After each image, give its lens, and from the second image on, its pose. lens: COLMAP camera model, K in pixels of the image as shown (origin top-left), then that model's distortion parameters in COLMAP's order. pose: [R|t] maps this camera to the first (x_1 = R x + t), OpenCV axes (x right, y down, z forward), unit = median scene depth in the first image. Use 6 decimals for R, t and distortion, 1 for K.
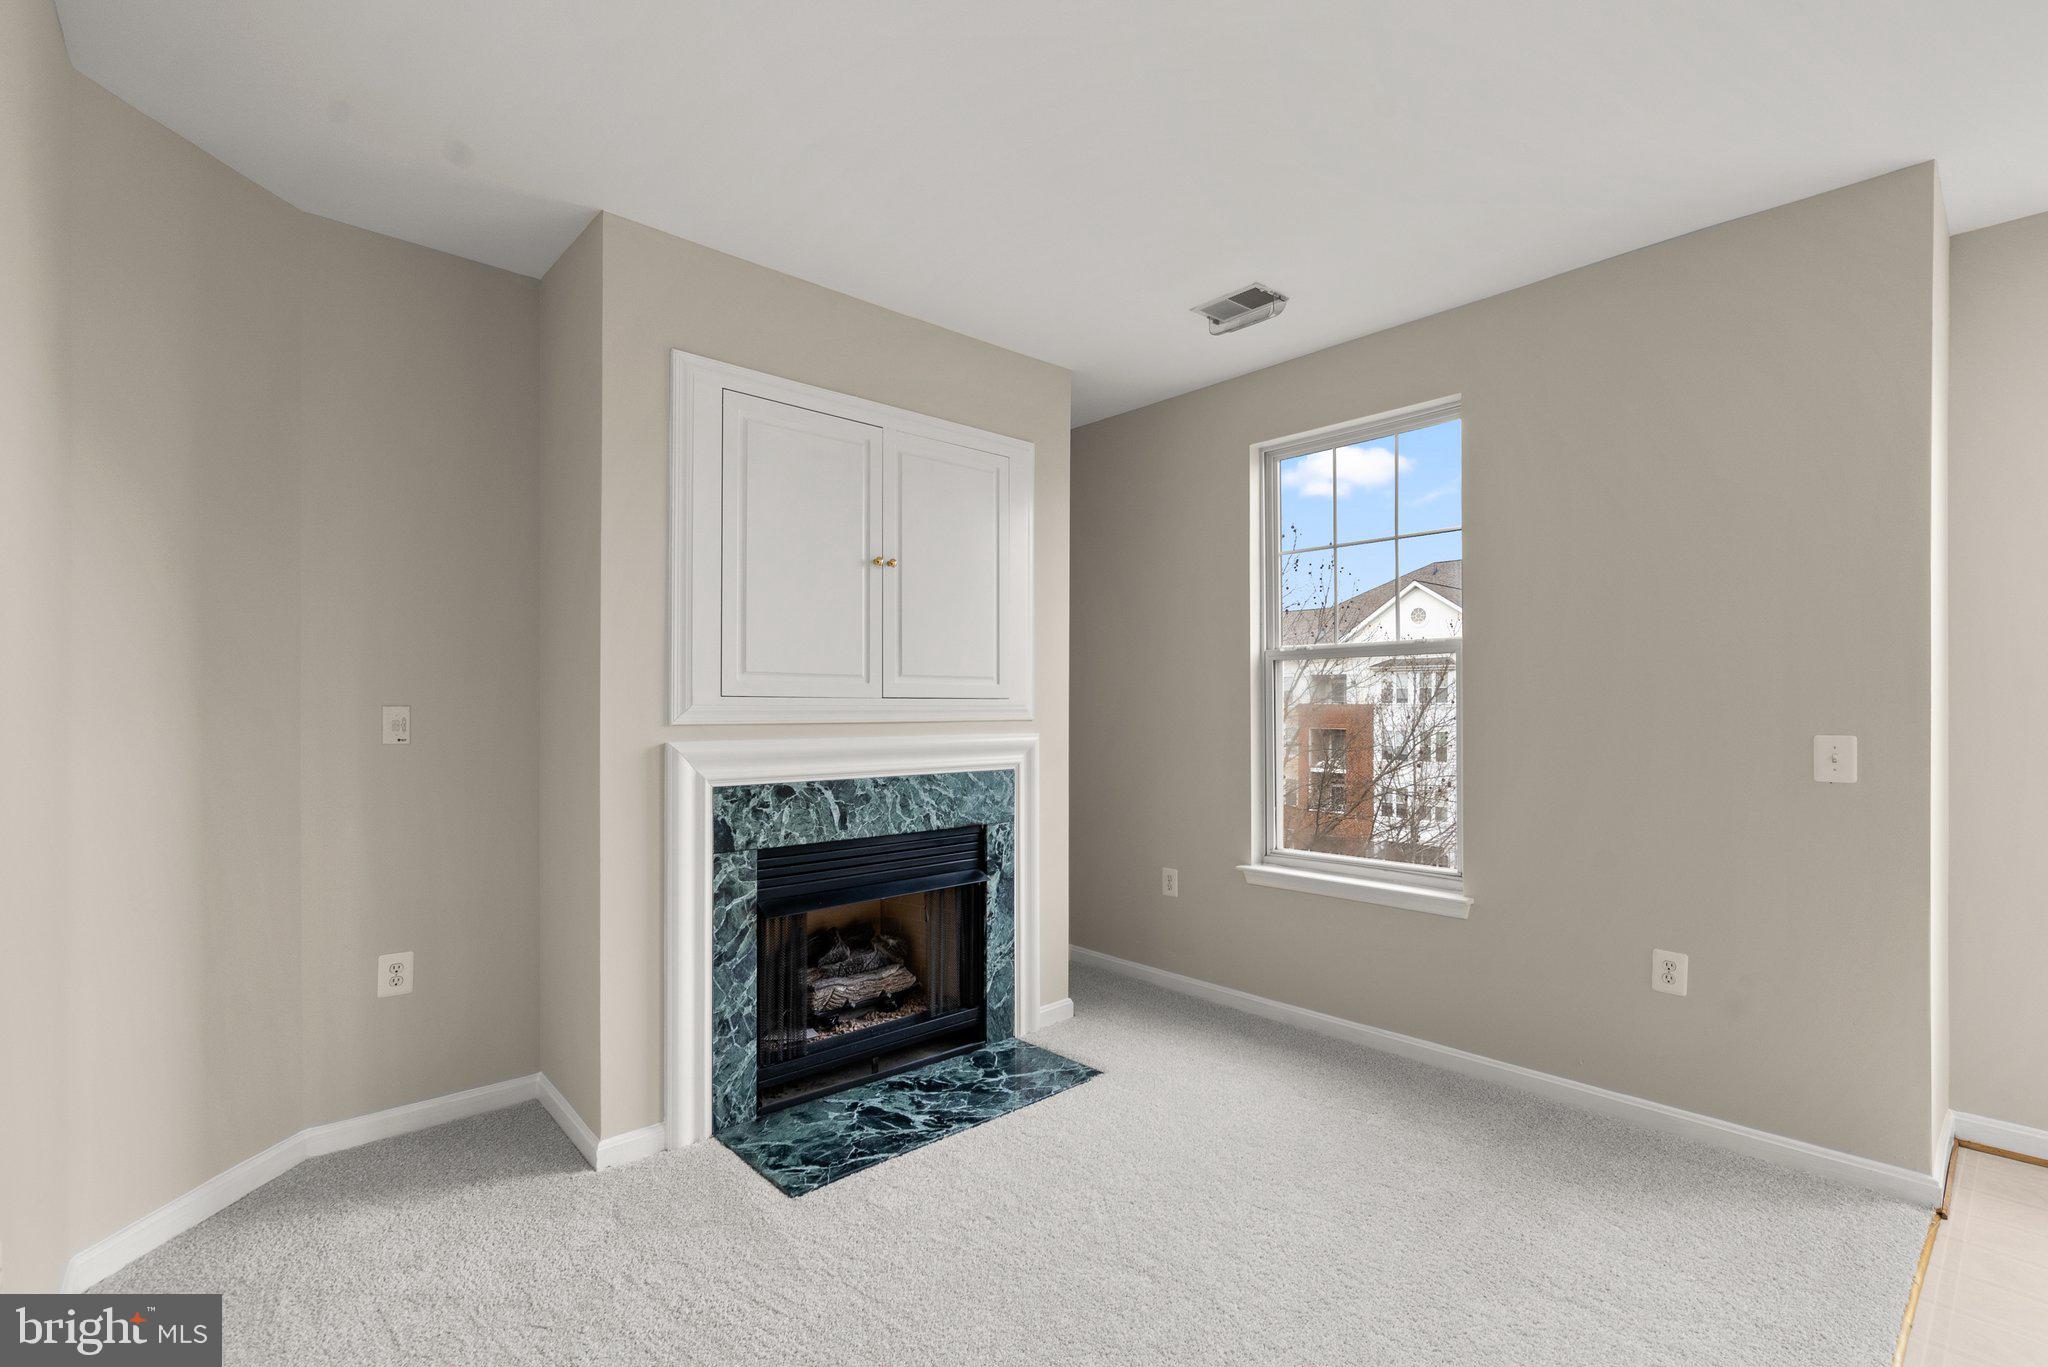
lens RADIAL K [[943.3, 0, 1021.0], [0, 943.3, 709.8], [0, 0, 1]] dist [-0.004804, 0.000205]
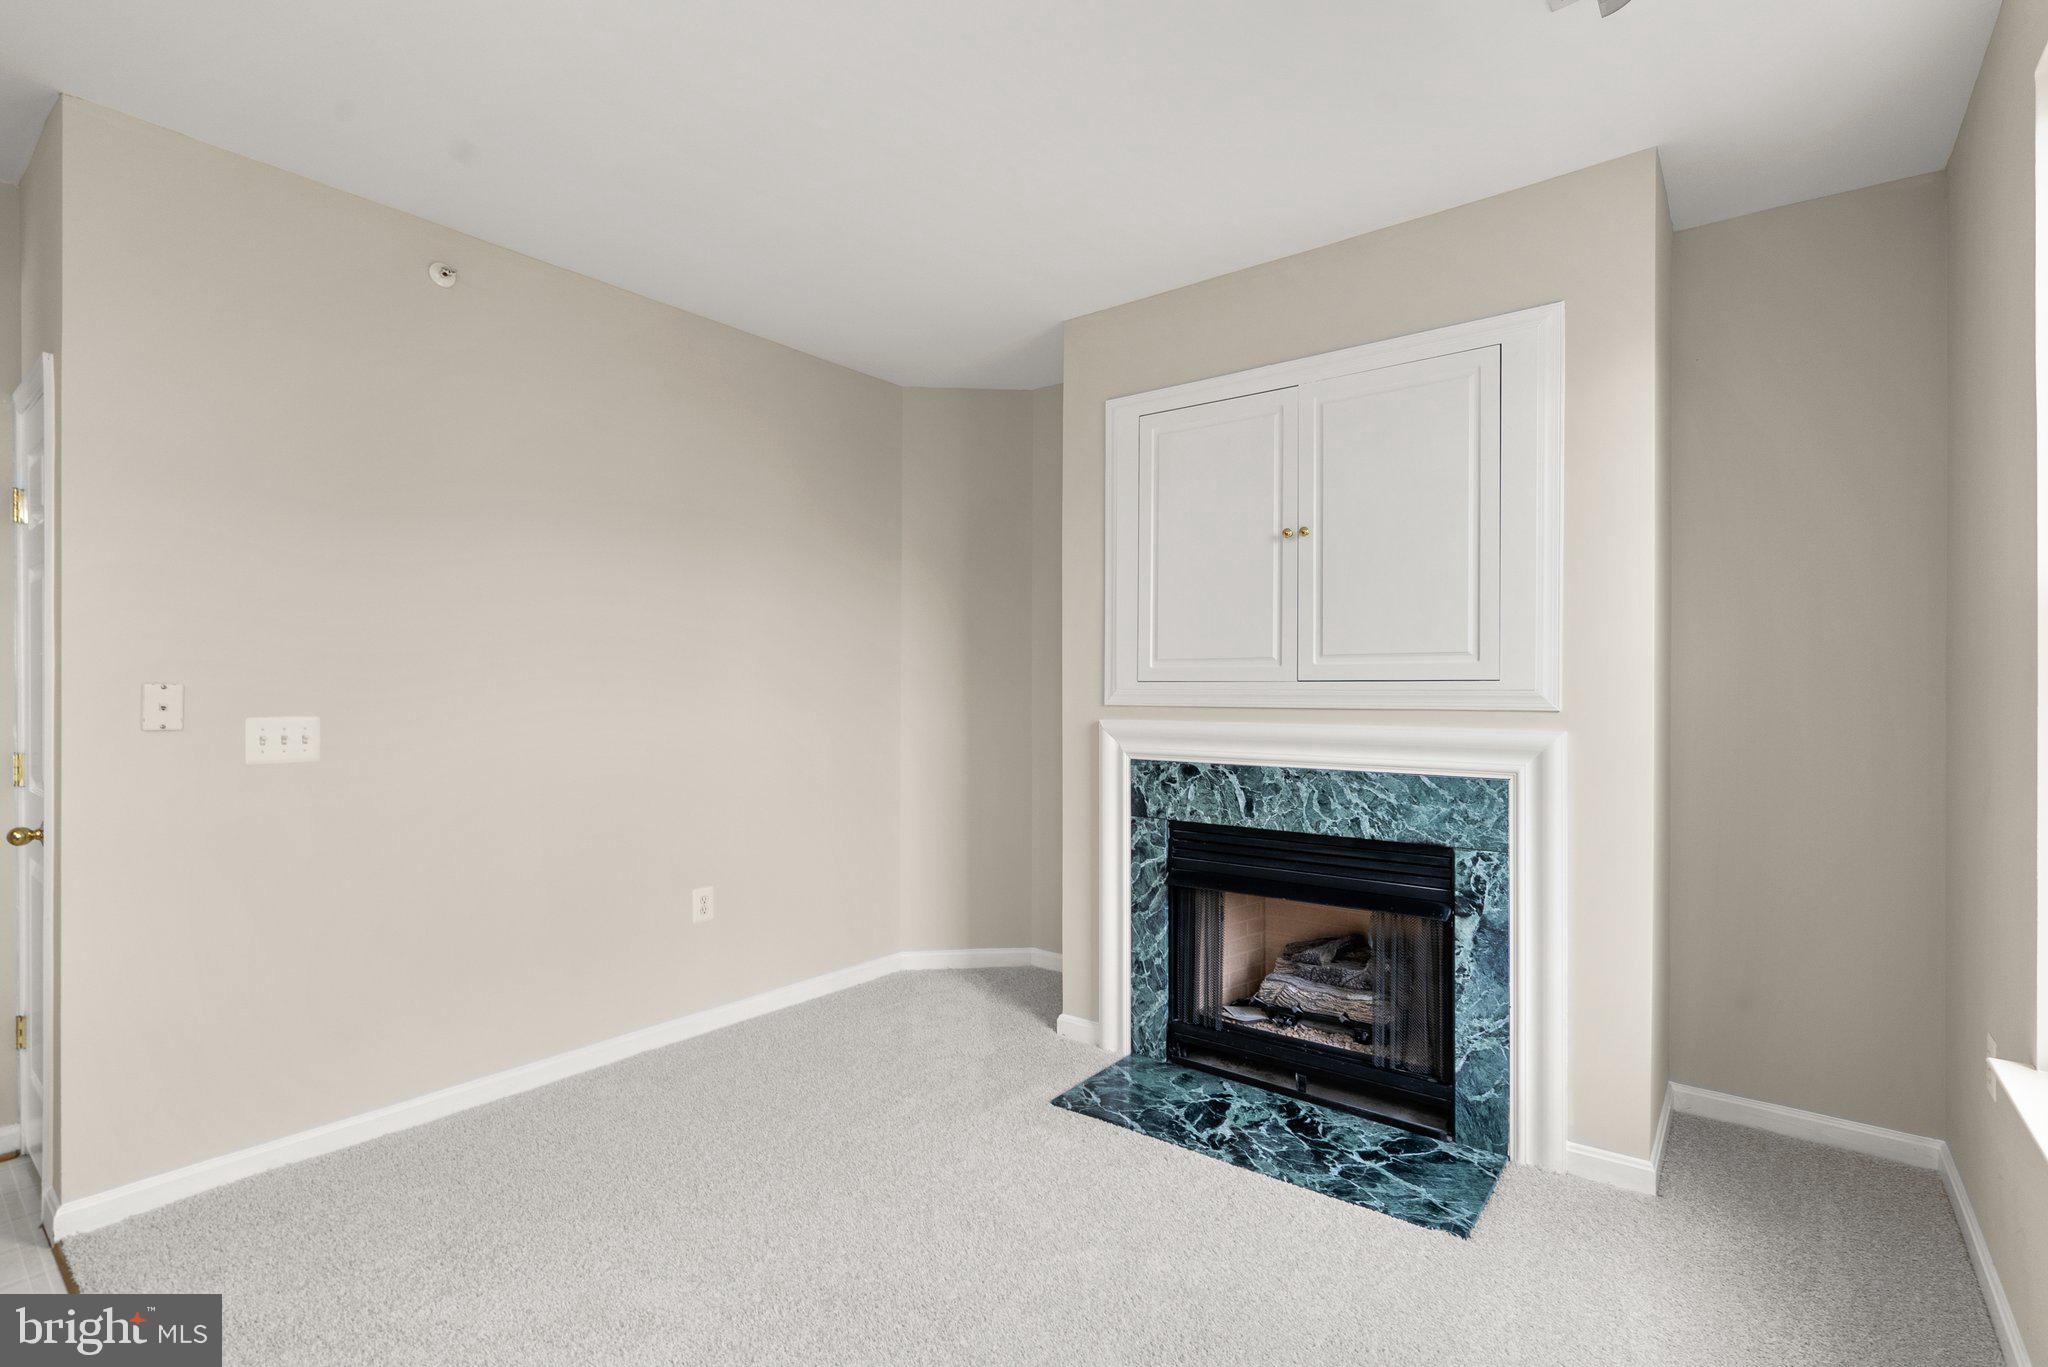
lens RADIAL K [[942.6, 0, 1024.0], [0, 942.6, 683.5], [0, 0, 1]] dist [-0.002143, 0.000221]
pose [[0.168039, -0.003018, -0.985776, 0.737065], [-0.001222, 0.999994, -0.003270, -0.007574], [0.985780, 0.001754, 0.168034, 0.608732]]
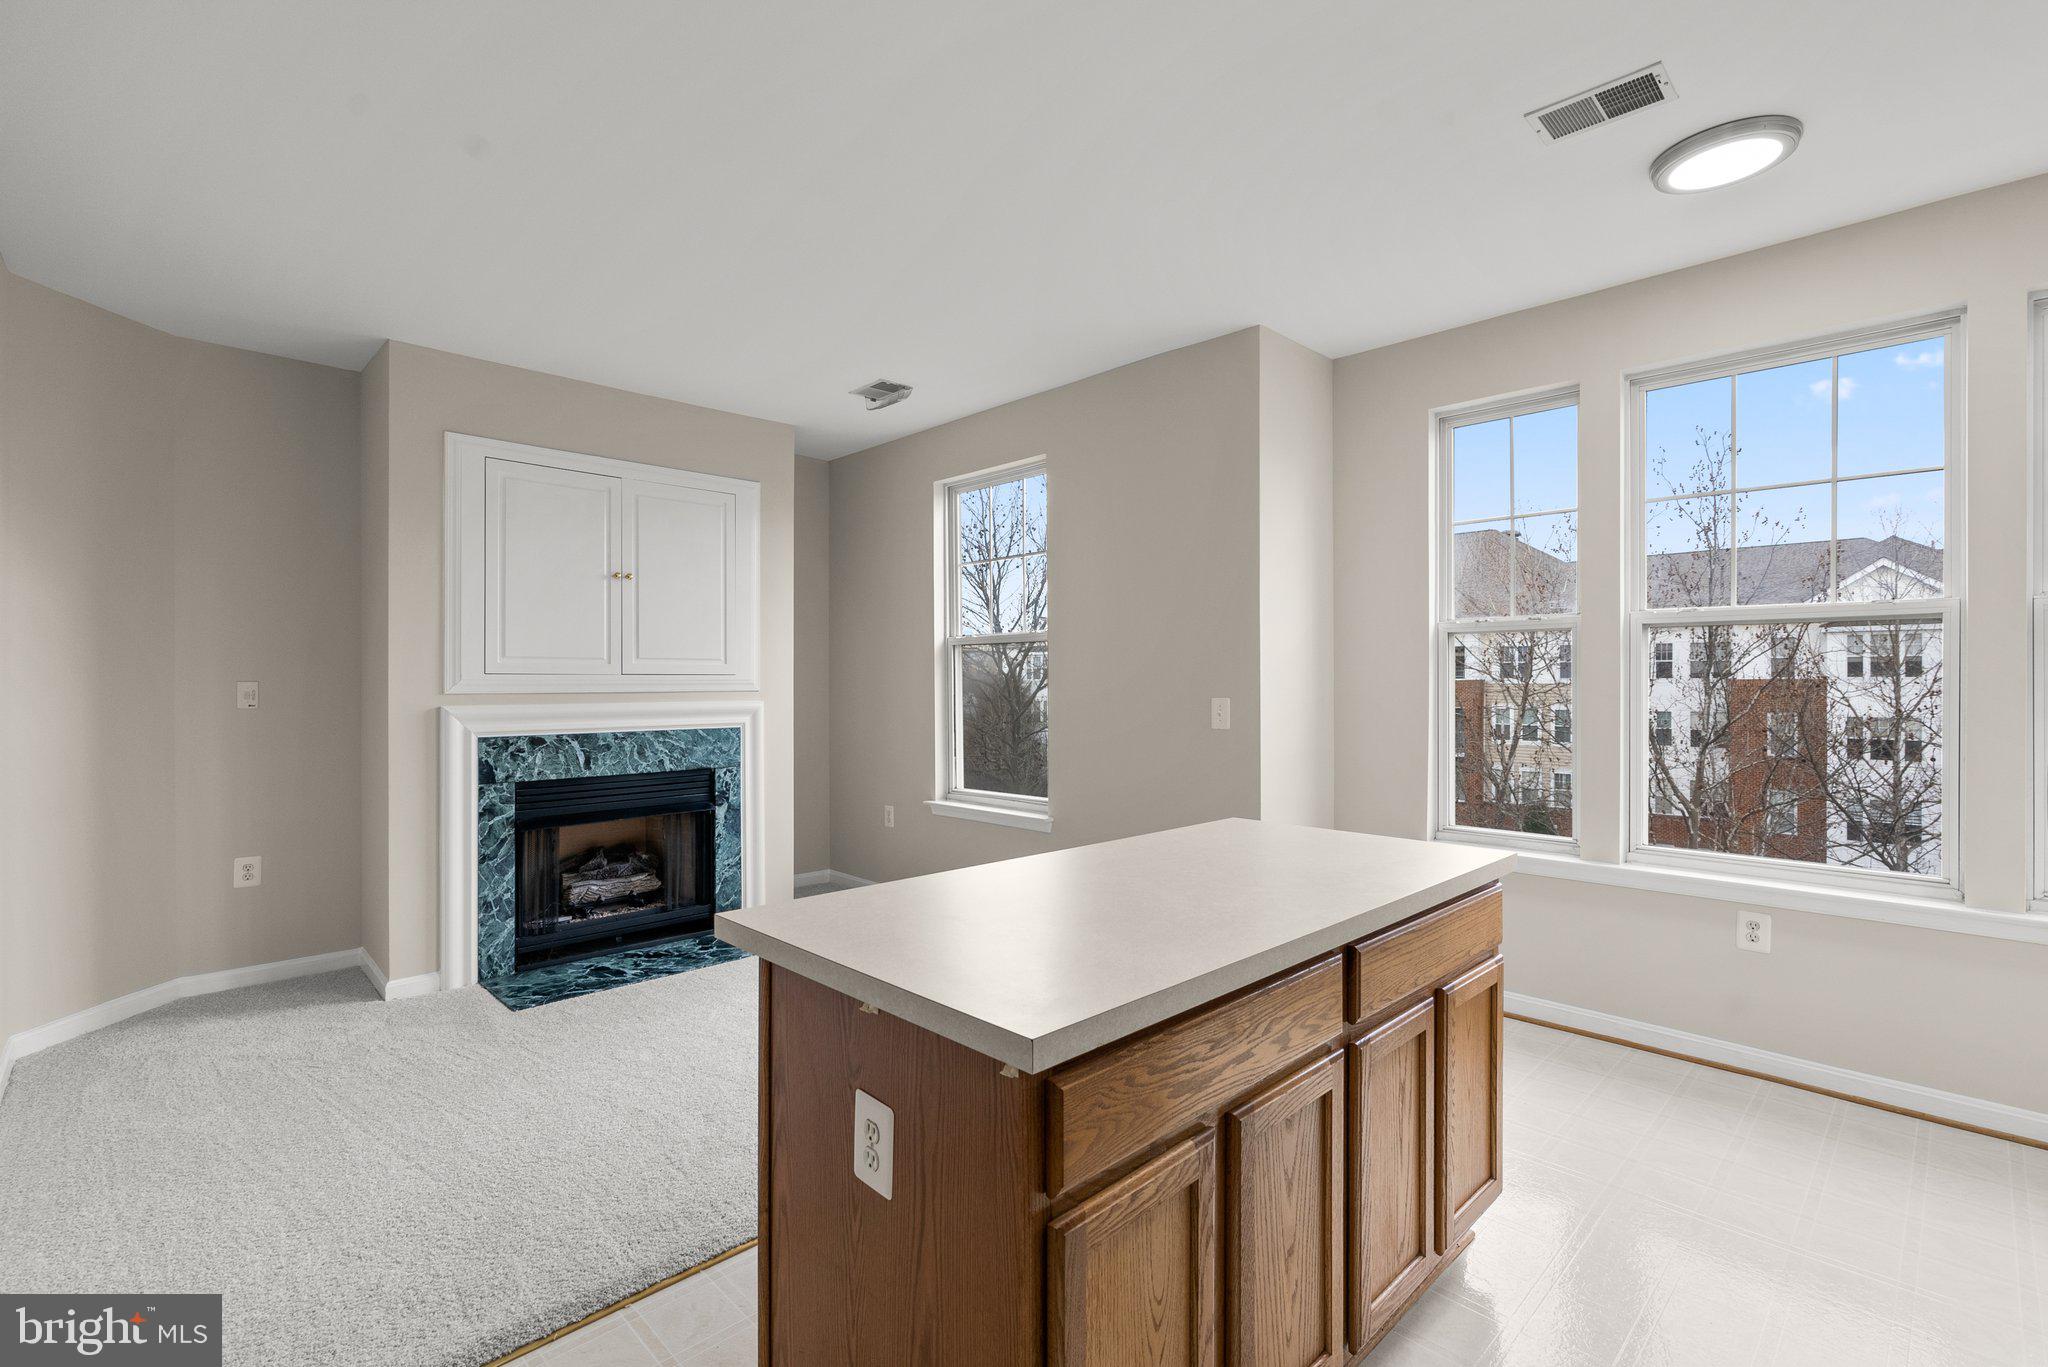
lens RADIAL K [[942.6, 0, 1024.0], [0, 942.6, 683.5], [0, 0, 1]] dist [-0.002143, 0.000221]
pose [[0.999228, -0.003076, 0.039164, 0.399957], [0.003151, 0.999993, -0.001859, 0.005179], [-0.039158, 0.001981, 0.999231, -0.410063]]
